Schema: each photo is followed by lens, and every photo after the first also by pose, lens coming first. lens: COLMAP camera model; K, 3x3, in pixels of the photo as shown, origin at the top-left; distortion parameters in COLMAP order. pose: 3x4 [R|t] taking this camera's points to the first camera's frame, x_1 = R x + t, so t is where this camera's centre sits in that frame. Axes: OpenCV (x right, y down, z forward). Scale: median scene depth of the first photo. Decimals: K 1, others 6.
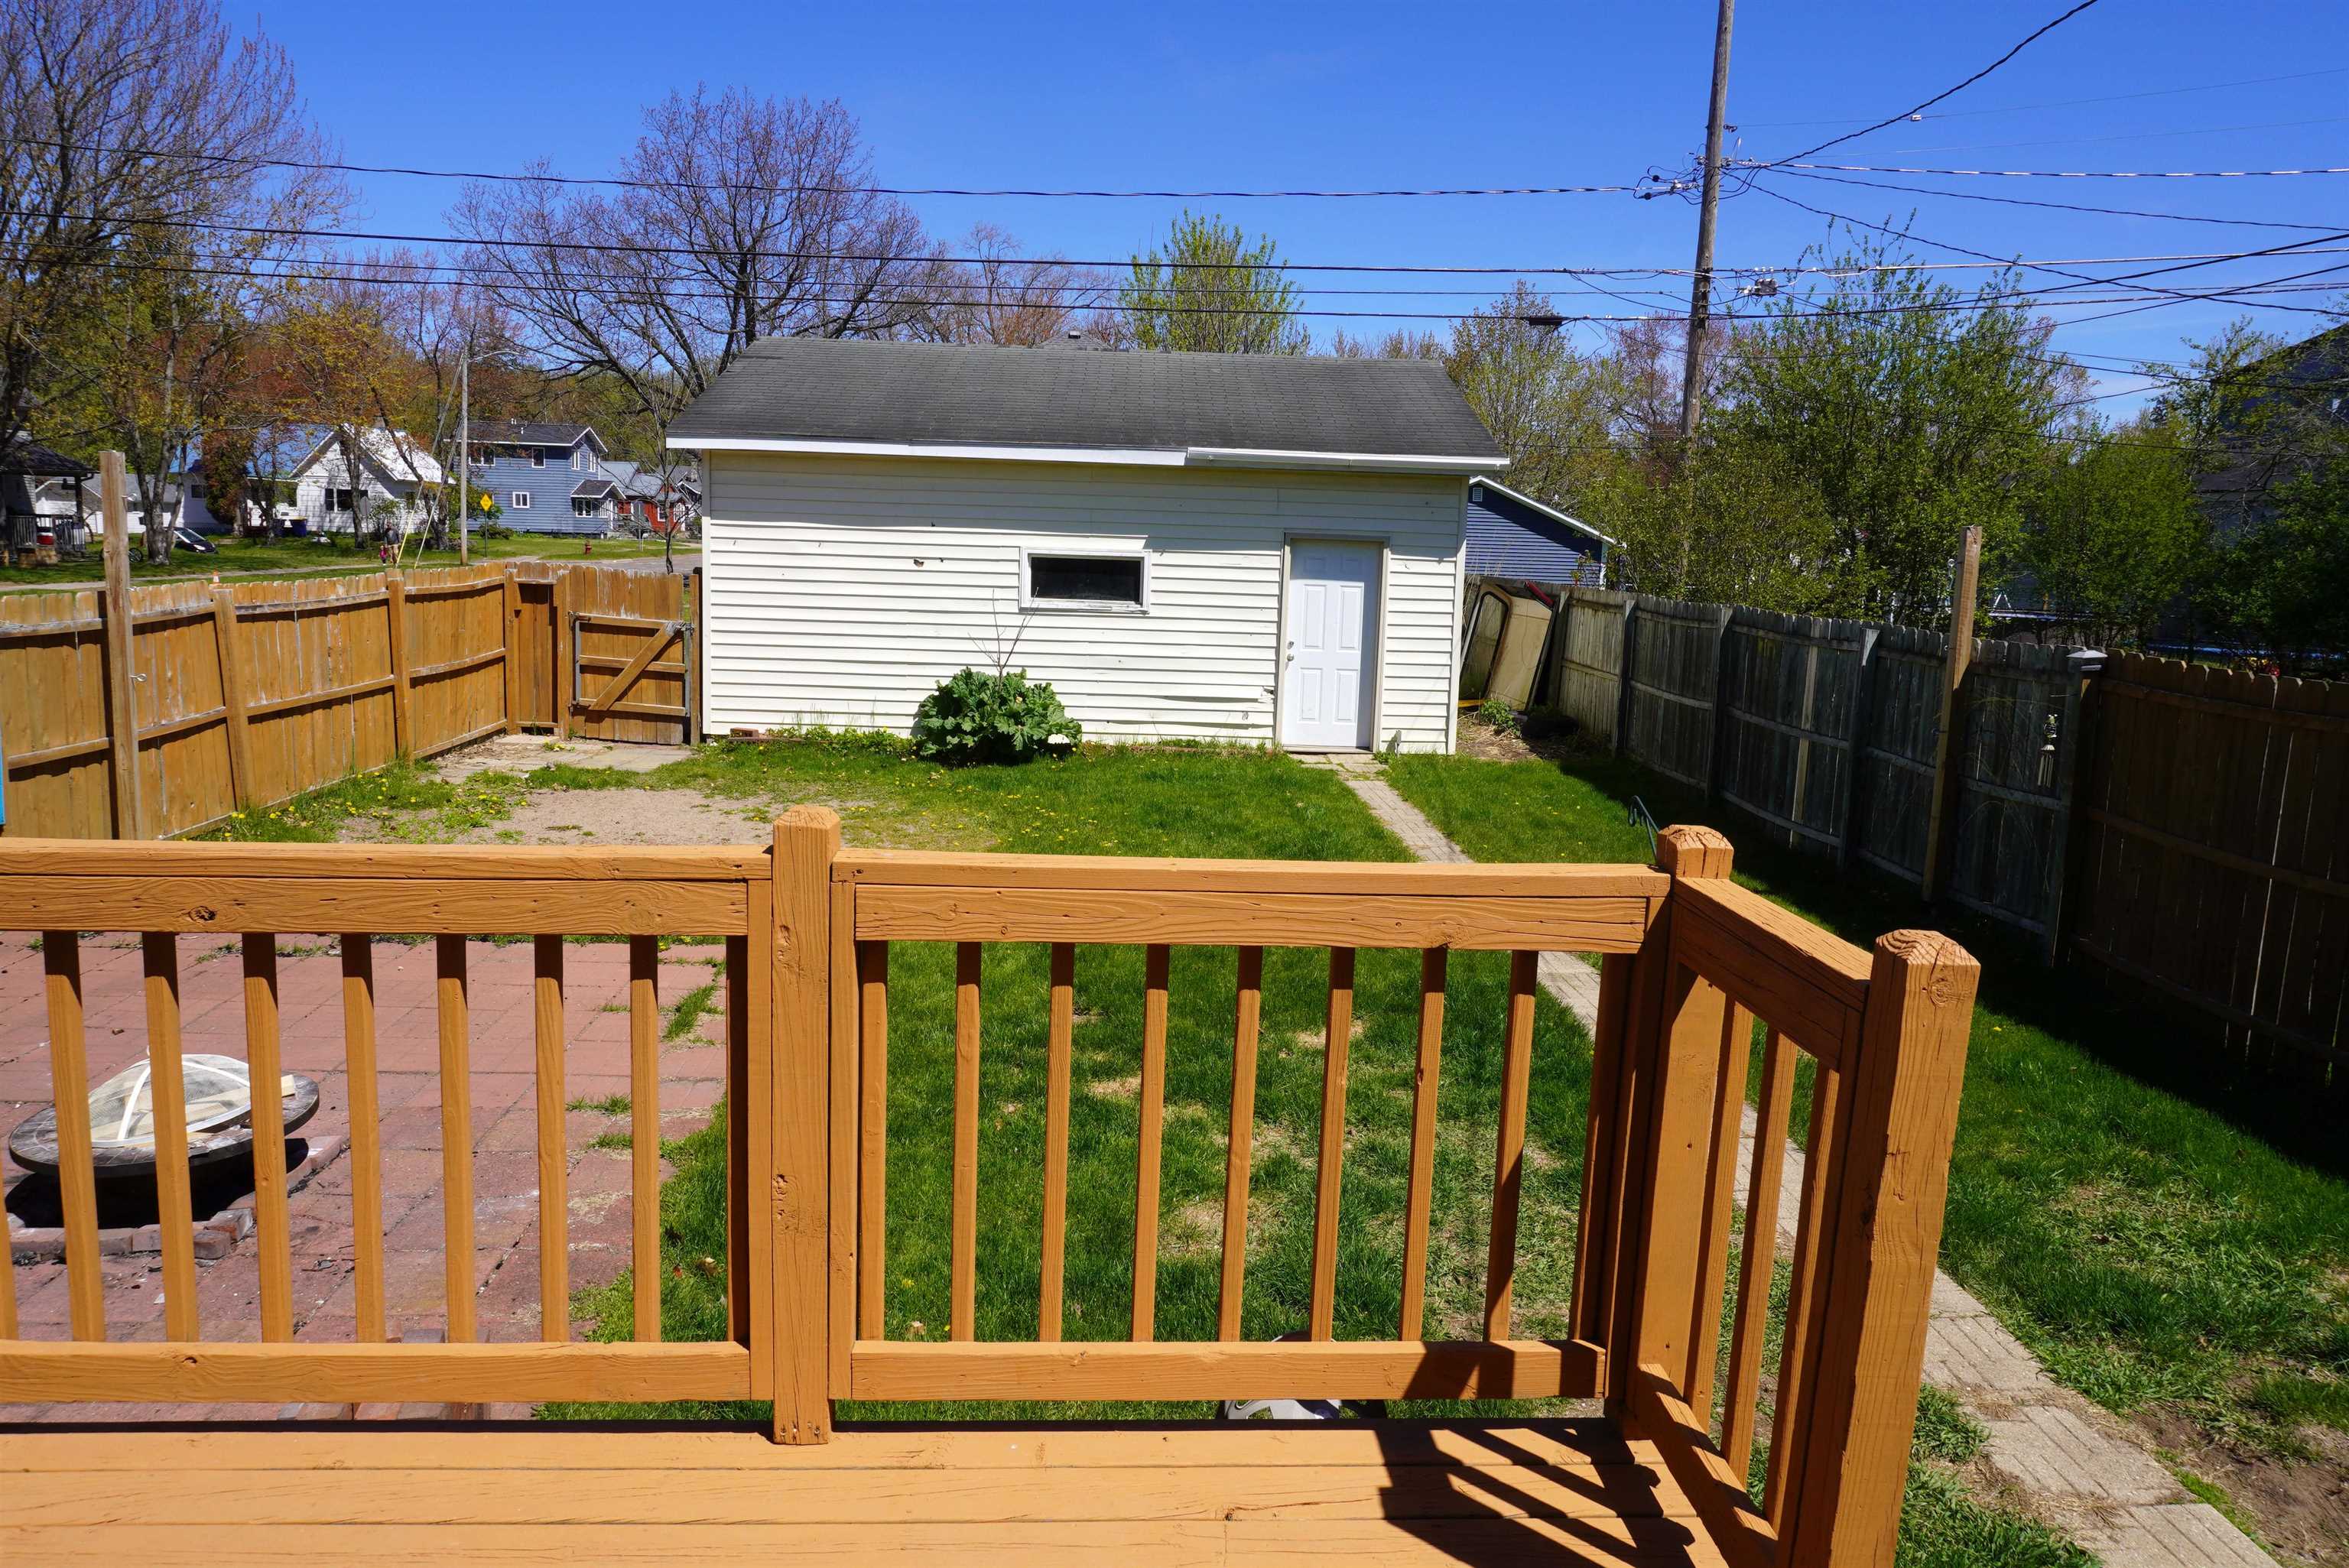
lens RADIAL K [[1570.2, 0, 1176.4], [0, 1570.2, 780.8], [0, 0, 1]] dist [-0.040051, 0.028705]
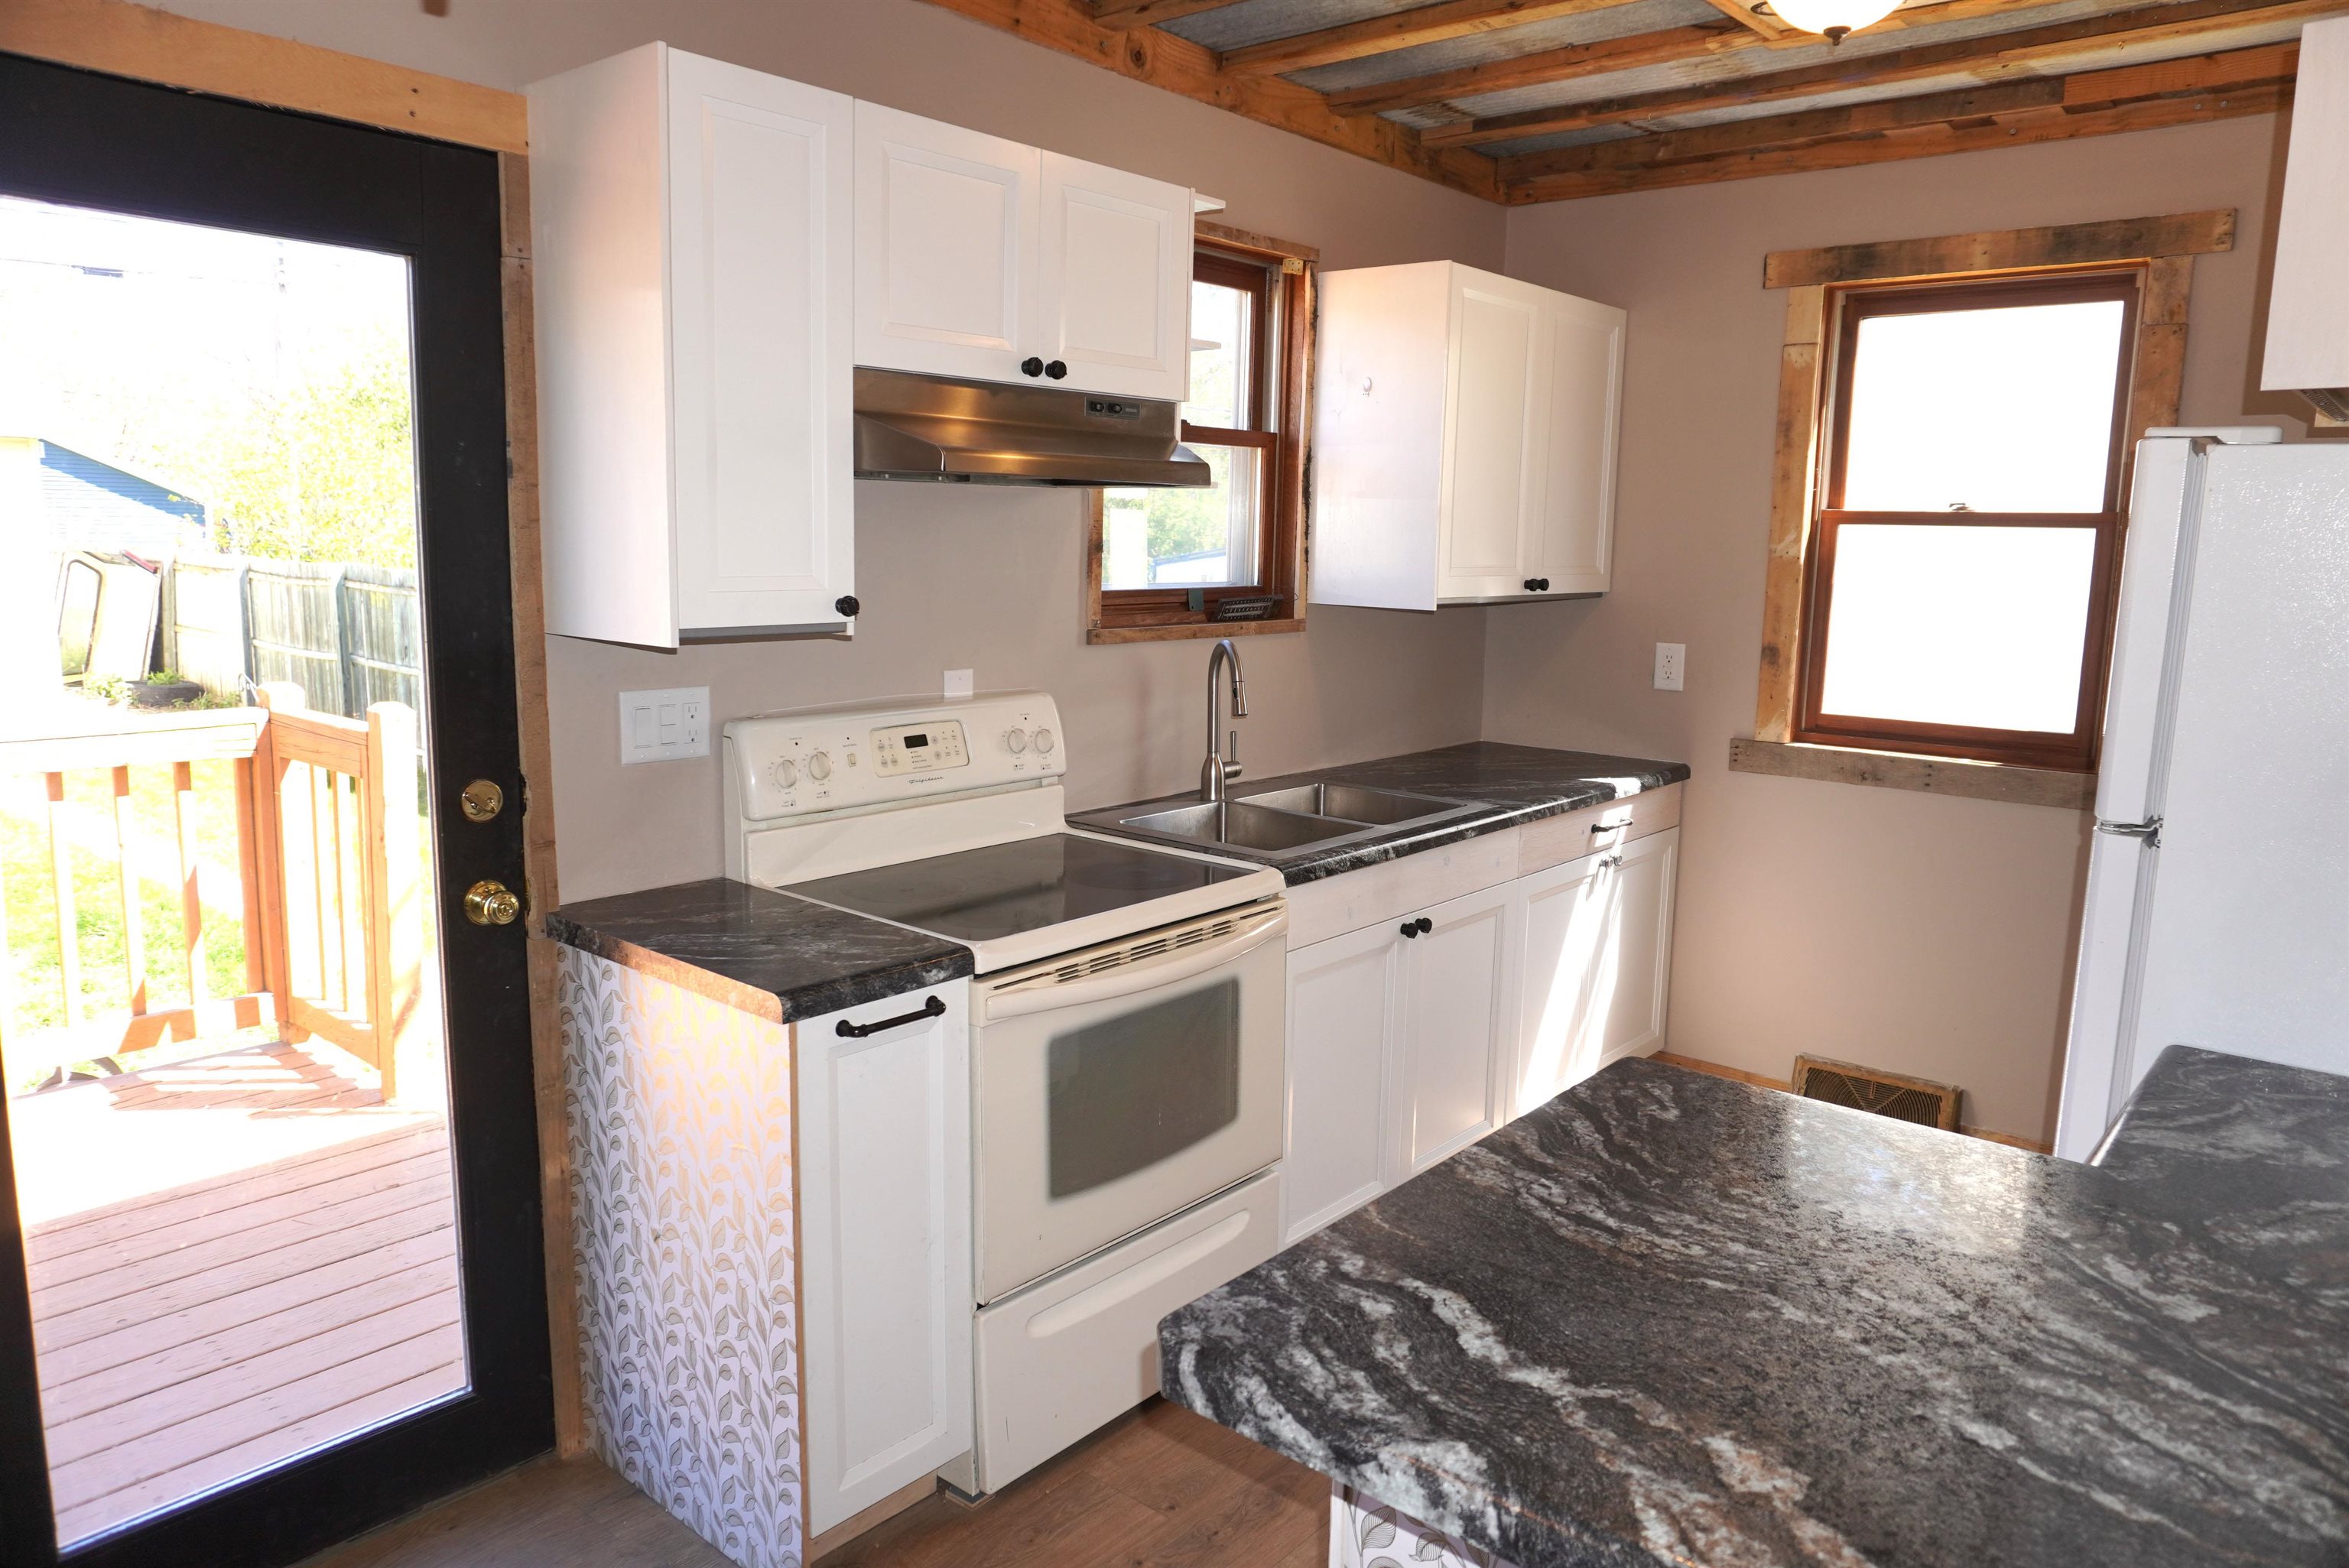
lens RADIAL K [[1570.2, 0, 1185.6], [0, 1570.2, 781.3], [0, 0, 1]] dist [-0.040051, 0.028705]
pose [[0.684042, -0.120501, 0.719421, -0.047334], [0.106001, 0.992213, 0.065406, 0.031905], [-0.721700, 0.031519, 0.691488, -0.188579]]
